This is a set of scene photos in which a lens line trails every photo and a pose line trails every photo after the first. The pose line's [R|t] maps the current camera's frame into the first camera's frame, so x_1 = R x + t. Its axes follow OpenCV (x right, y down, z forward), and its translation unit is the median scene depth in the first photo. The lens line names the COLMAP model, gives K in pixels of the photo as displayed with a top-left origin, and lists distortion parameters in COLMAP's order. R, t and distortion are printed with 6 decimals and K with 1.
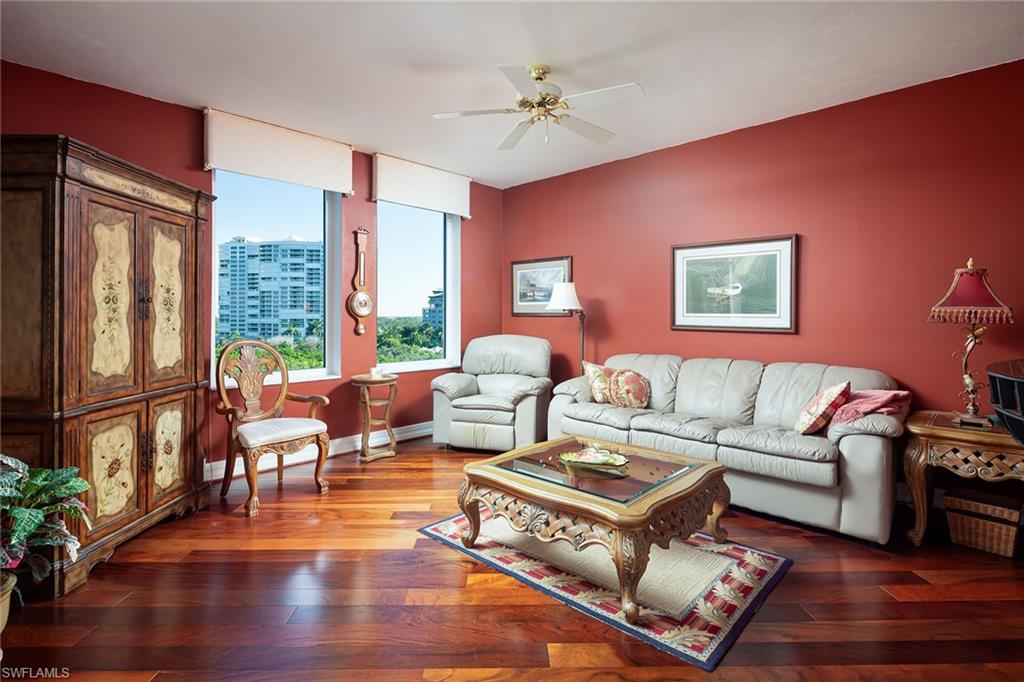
lens RADIAL K [[495.7, 0, 508.6], [0, 495.7, 315.0], [0, 0, 1]] dist [0.001756, 0.000161]
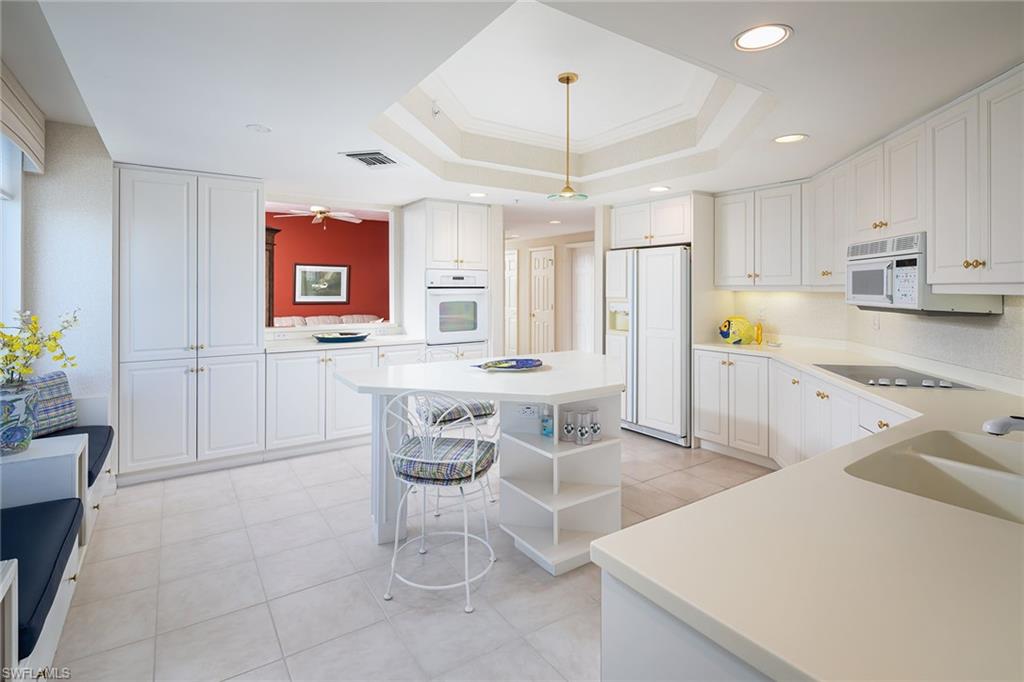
lens RADIAL K [[502.3, 0, 512.0], [0, 502.3, 289.1], [0, 0, 1]] dist [0.000515, 0.000032]
pose [[0.218453, -0.000638, 0.975847, -1.620720], [0.000365, 1.000000, 0.000572, -0.035842], [-0.975847, 0.000232, 0.218453, -0.351331]]
